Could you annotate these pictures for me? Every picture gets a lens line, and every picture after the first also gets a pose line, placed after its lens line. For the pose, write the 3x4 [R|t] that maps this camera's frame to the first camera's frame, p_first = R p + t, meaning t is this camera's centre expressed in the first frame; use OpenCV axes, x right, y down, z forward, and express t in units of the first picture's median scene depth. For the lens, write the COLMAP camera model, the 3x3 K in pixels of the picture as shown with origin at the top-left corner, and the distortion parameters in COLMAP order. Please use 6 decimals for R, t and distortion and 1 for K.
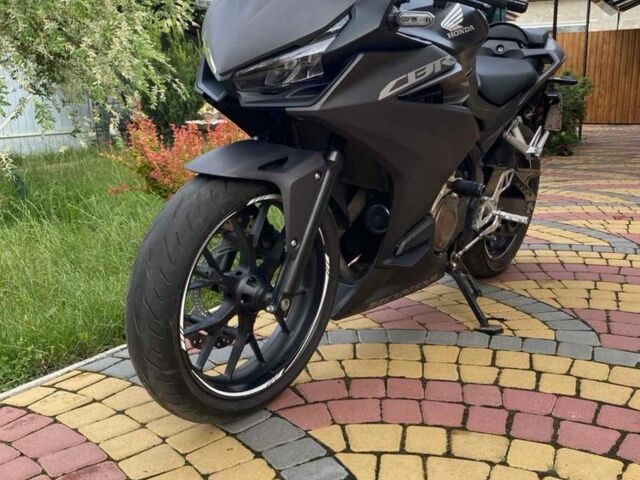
lens RADIAL K [[693.7, 0, 320.0], [0, 693.7, 240.0], [0, 0, 1]] dist [0.095178, -0.016426]
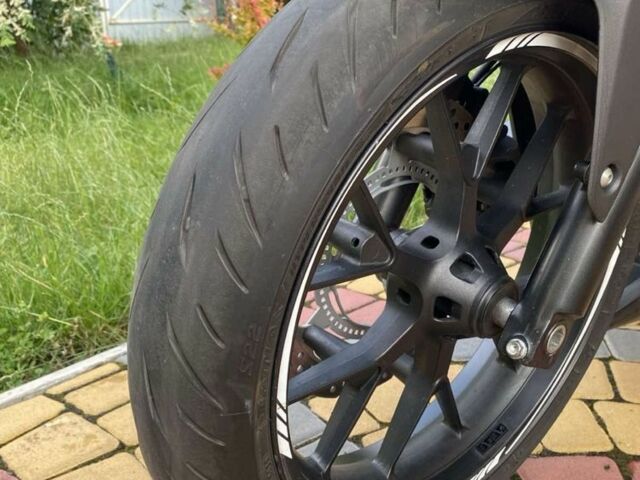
lens RADIAL K [[693.7, 0, 320.0], [0, 693.7, 240.0], [0, 0, 1]] dist [0.095178, -0.016426]
pose [[0.983835, 0.076796, -0.161776, -0.115010], [-0.055412, 0.989596, 0.132779, -0.002907], [0.170290, -0.121668, 0.977854, 0.598226]]
